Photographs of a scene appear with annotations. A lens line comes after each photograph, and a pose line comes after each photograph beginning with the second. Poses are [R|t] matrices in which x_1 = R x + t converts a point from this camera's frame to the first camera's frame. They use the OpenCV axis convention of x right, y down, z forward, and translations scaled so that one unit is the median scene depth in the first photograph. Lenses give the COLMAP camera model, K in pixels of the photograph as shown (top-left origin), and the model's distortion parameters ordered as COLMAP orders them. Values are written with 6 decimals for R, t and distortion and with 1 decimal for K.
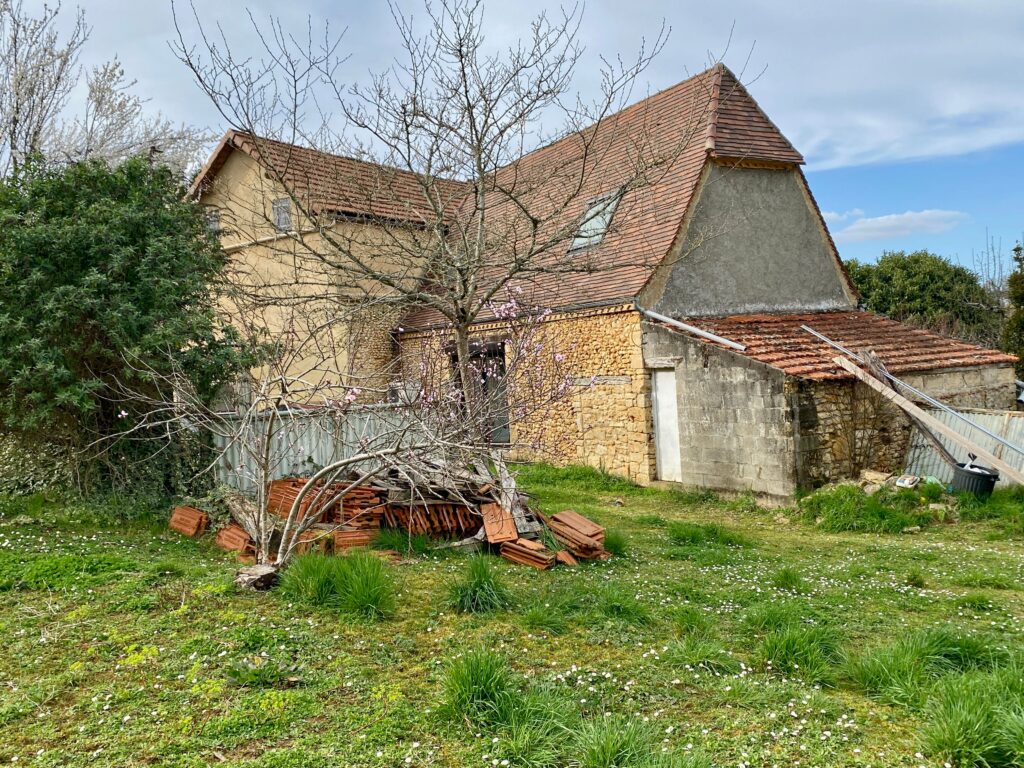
lens RADIAL K [[928.9, 0, 512.0], [0, 928.9, 384.0], [0, 0, 1]] dist [-0.006854, -0.003004]
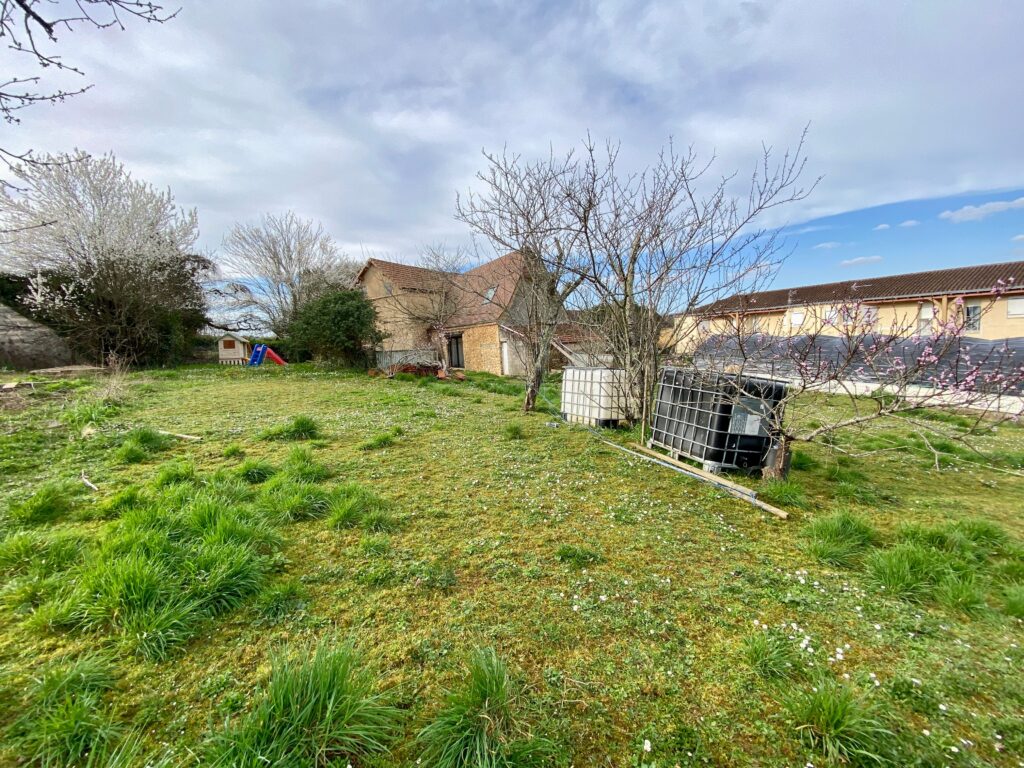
lens RADIAL K [[408.4, 0, 512.0], [0, 408.4, 384.0], [0, 0, 1]] dist [0.000422, 0.000003]
pose [[0.998421, 0.000795, 0.056176, 0.112757], [-0.005182, 0.996940, 0.078001, 0.022105], [-0.055943, -0.078168, 0.995369, -0.524645]]
